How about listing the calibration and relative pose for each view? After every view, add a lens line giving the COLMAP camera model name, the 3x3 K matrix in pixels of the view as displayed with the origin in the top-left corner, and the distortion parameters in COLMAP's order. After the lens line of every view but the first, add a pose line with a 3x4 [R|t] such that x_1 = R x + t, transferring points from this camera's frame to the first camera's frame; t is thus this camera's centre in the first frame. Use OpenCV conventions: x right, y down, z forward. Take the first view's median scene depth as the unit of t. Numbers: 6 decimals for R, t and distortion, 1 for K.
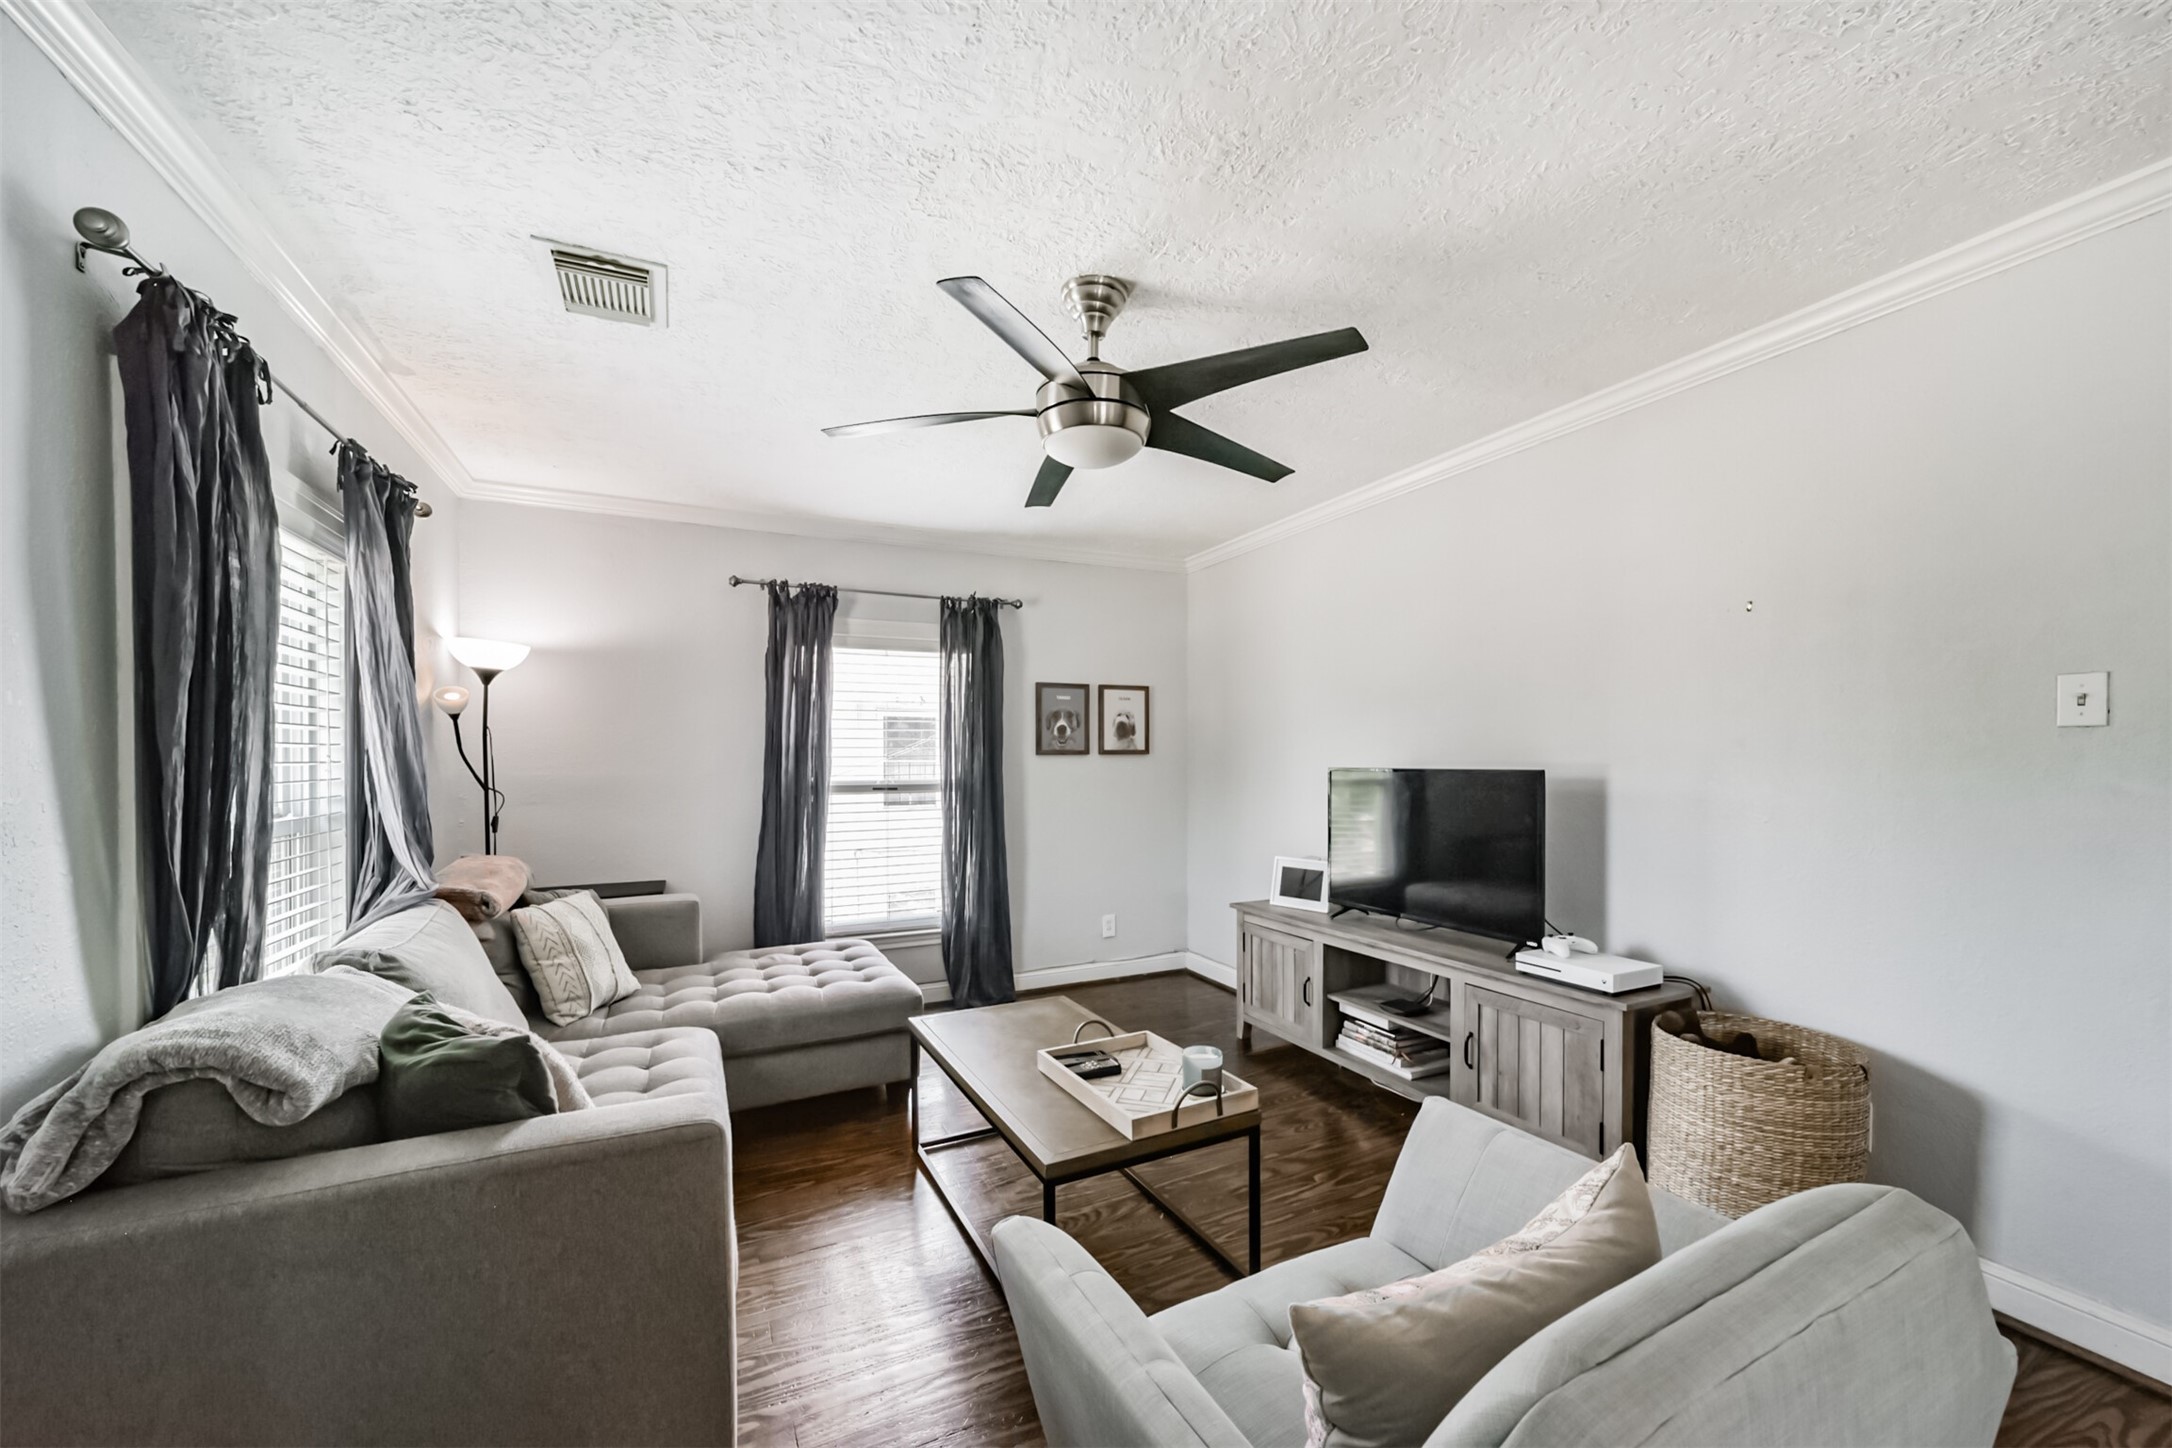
lens RADIAL K [[841.1, 0, 1088.4], [0, 841.1, 766.3], [0, 0, 1]] dist [0.000461, 0.000090]
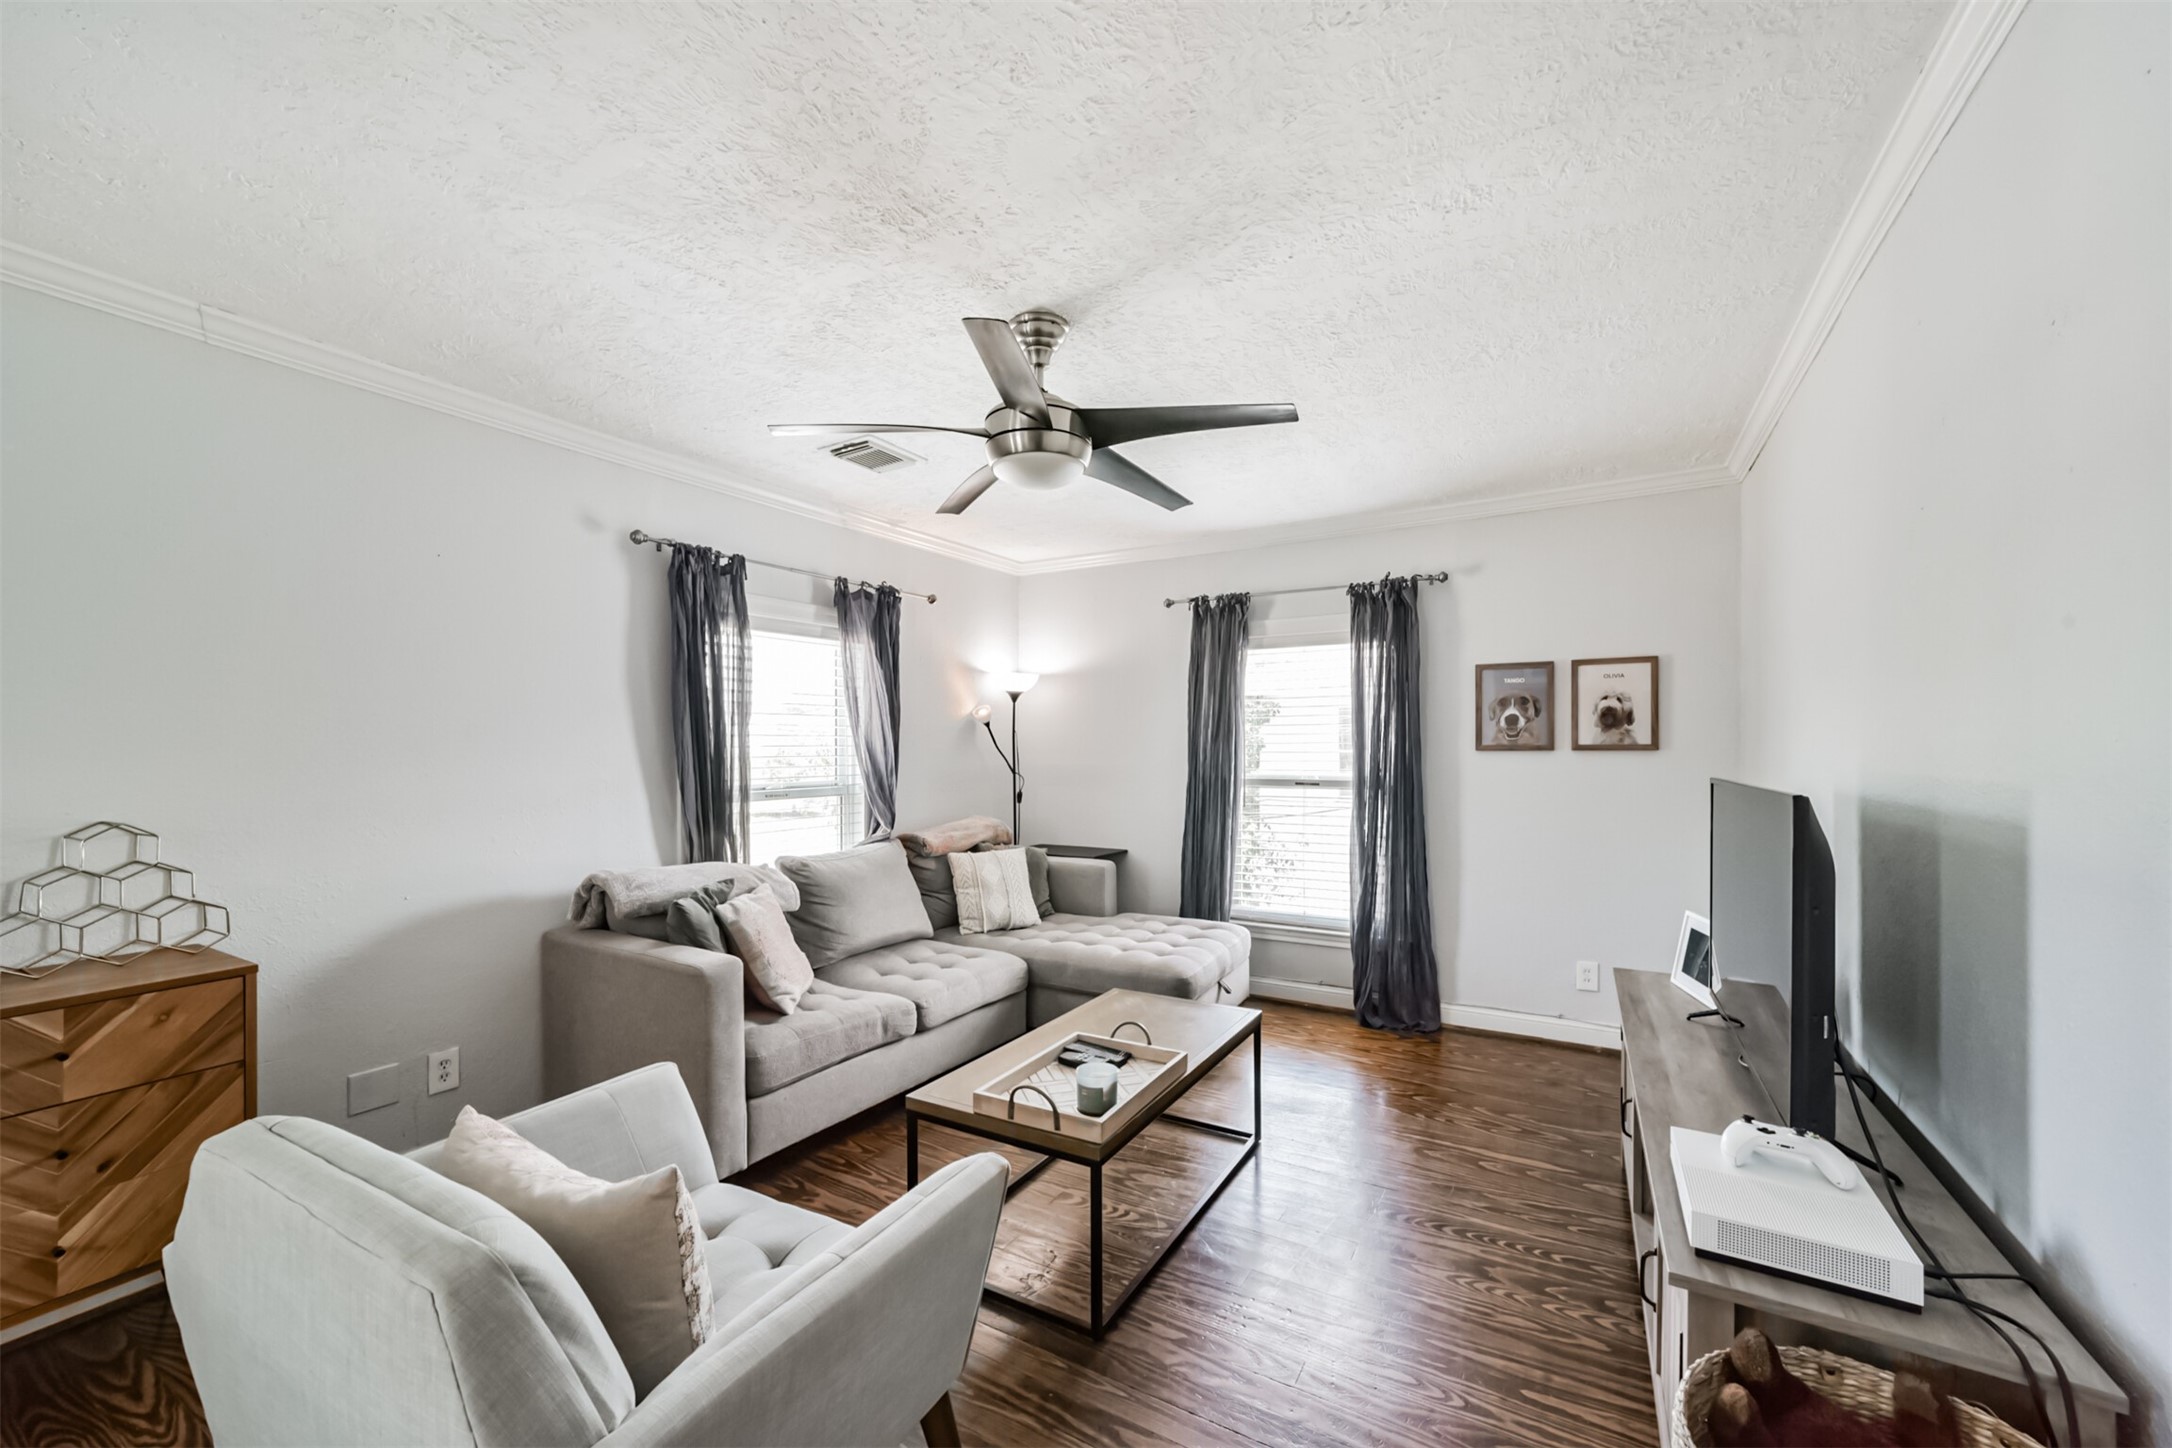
lens RADIAL K [[847.9, 0, 1090.0], [0, 847.9, 744.6], [0, 0, 1]] dist [-0.019178, 0.000171]
pose [[0.553704, 0.000818, -0.832713, 0.498389], [-0.009967, 0.999934, -0.005645, -0.012791], [0.832654, 0.011425, 0.553676, 0.243505]]
